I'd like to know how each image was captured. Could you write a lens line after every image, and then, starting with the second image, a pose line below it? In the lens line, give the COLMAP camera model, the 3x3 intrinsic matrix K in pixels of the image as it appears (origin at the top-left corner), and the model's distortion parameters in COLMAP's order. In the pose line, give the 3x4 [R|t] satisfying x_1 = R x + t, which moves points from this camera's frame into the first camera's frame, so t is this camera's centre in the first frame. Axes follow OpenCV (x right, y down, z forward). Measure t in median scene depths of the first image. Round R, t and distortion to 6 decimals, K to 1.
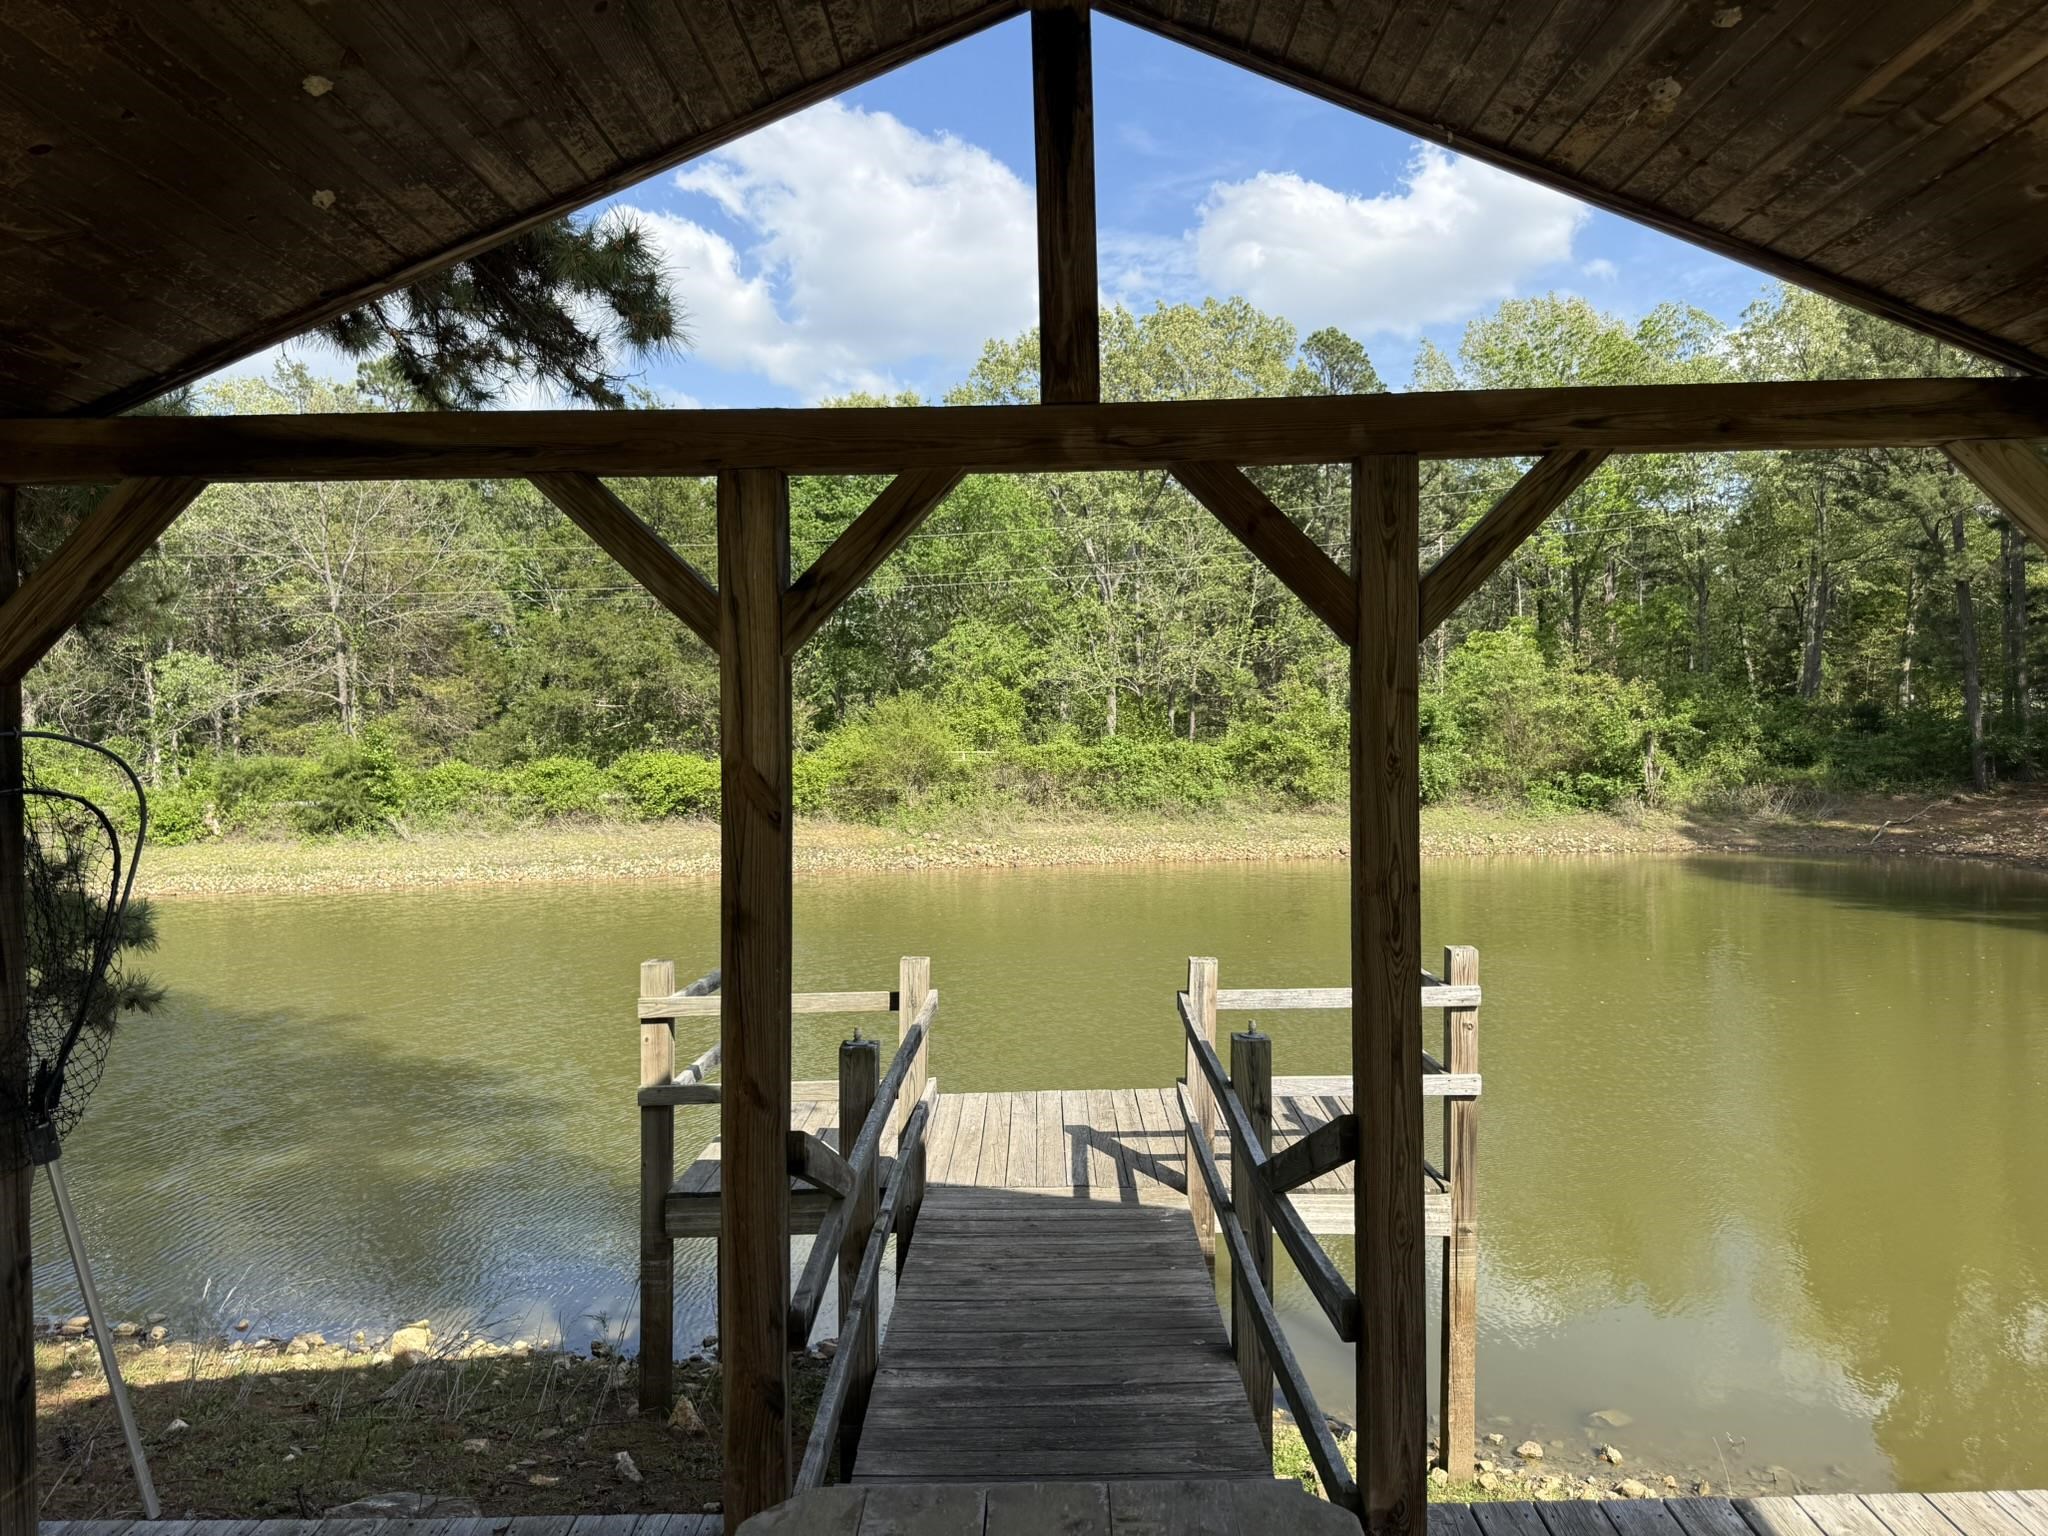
lens RADIAL K [[1416.9, 0, 1025.9], [0, 1416.9, 760.8], [0, 0, 1]] dist [0.050796, 0.000683]
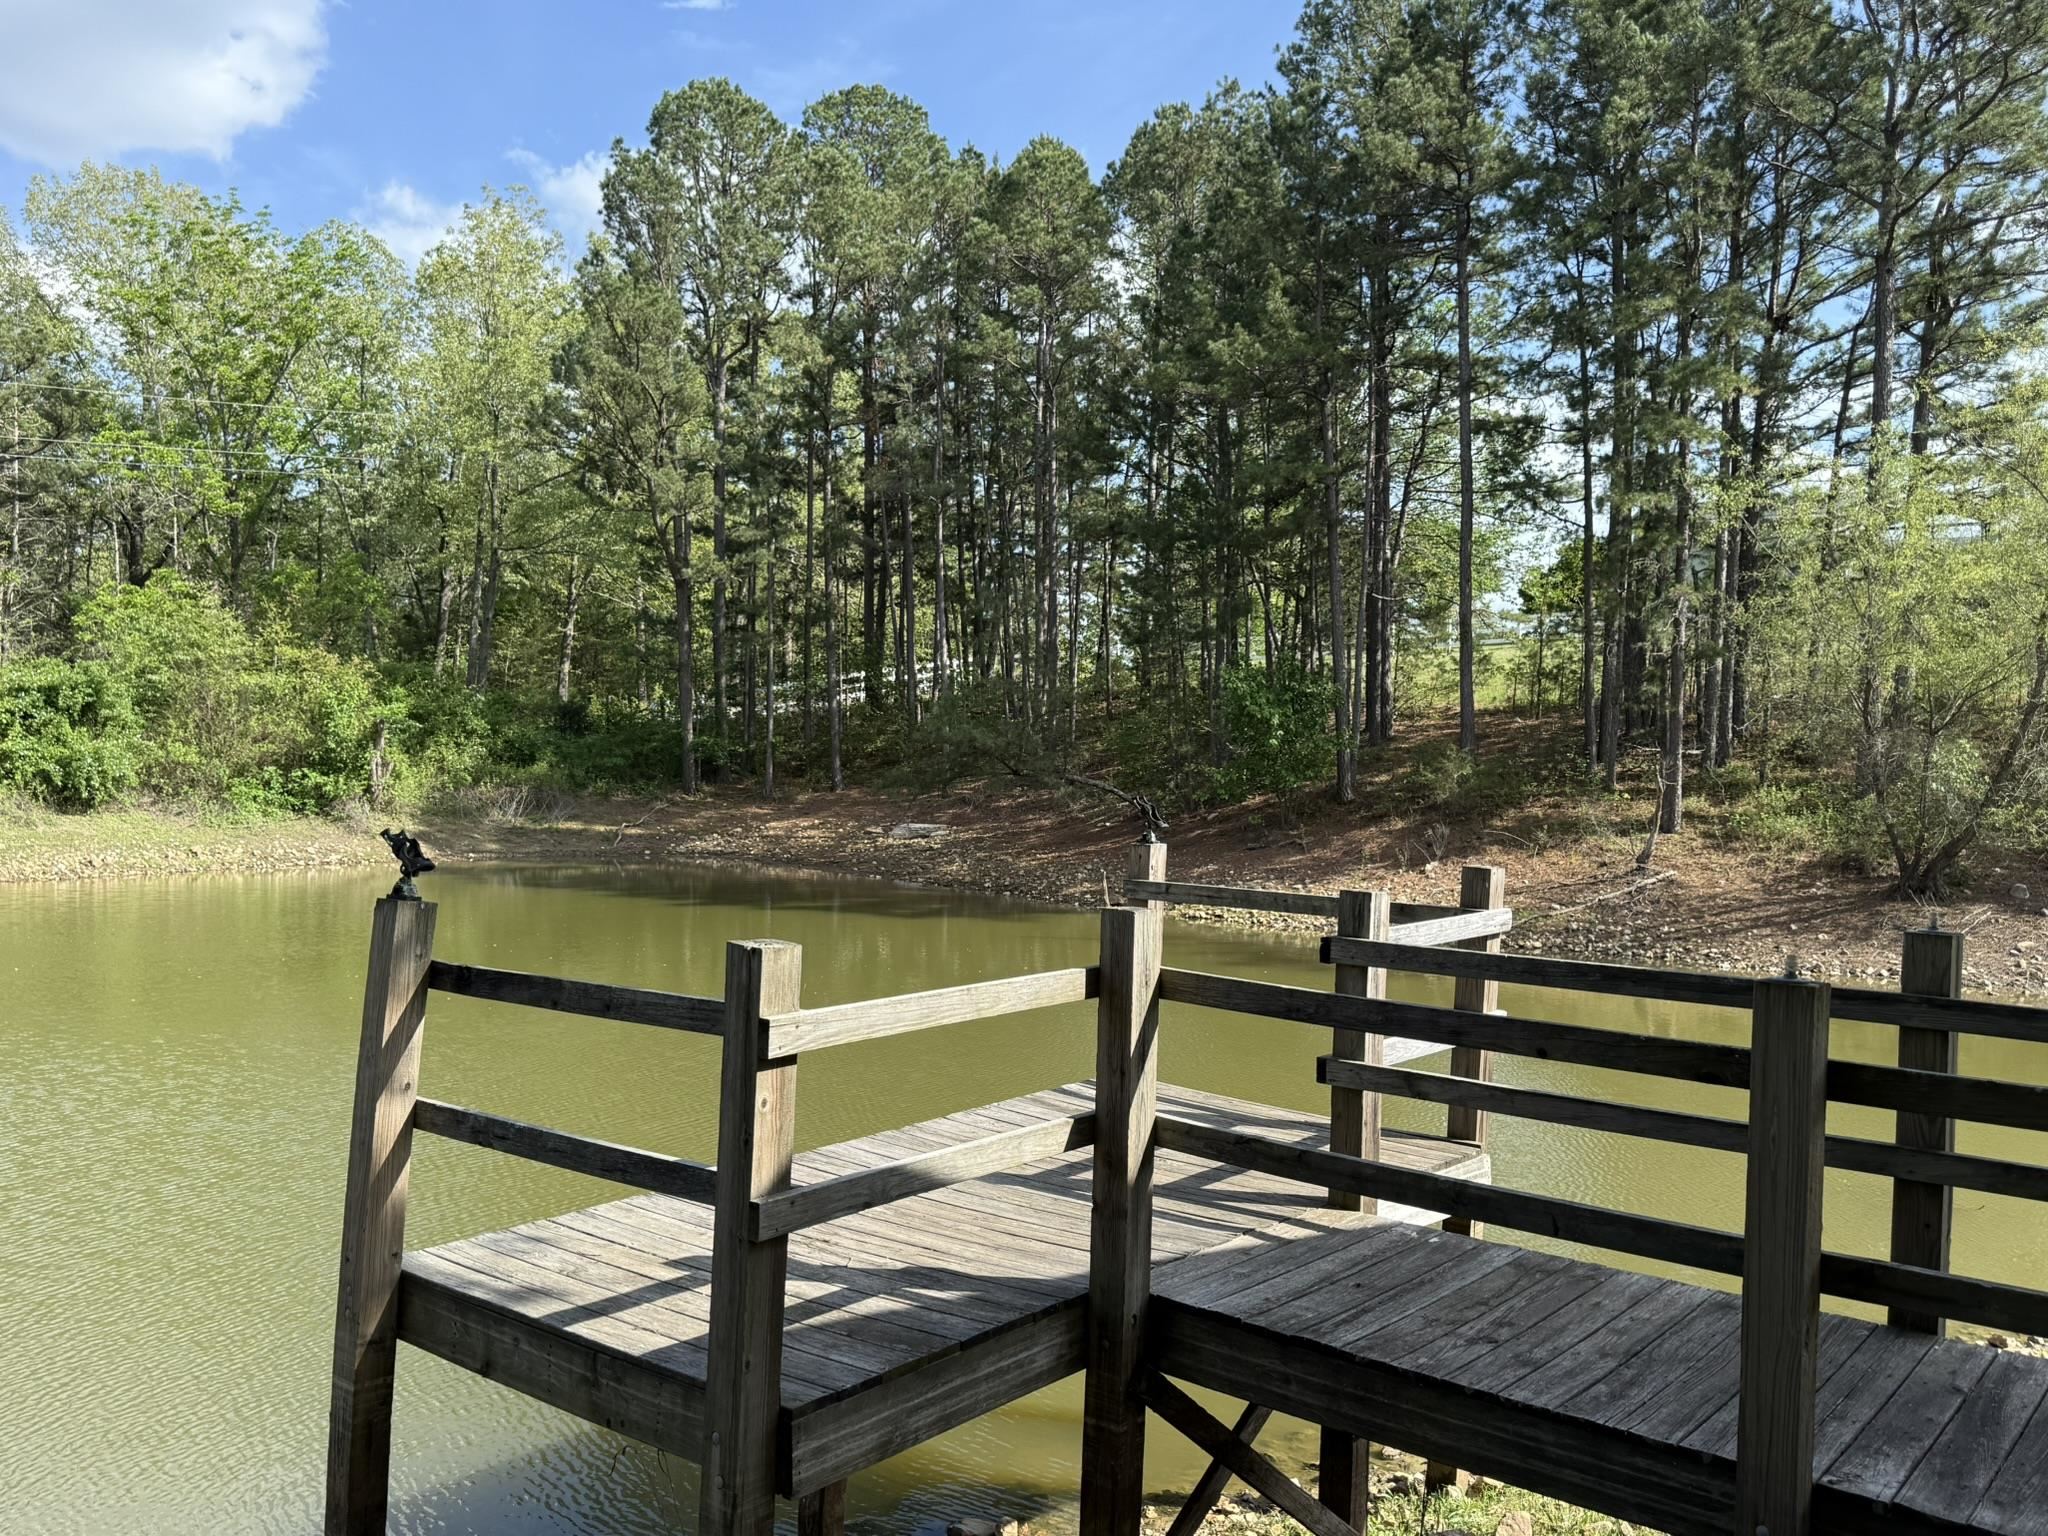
lens RADIAL K [[1677.9, 0, 1025.7], [0, 1677.9, 774.2], [0, 0, 1]] dist [0.019624, -0.000401]
pose [[0.636842, 0.014109, 0.770865, -0.085176], [-0.015218, 0.999868, -0.005728, 0.011000], [-0.770844, -0.008083, 0.636973, 0.074030]]
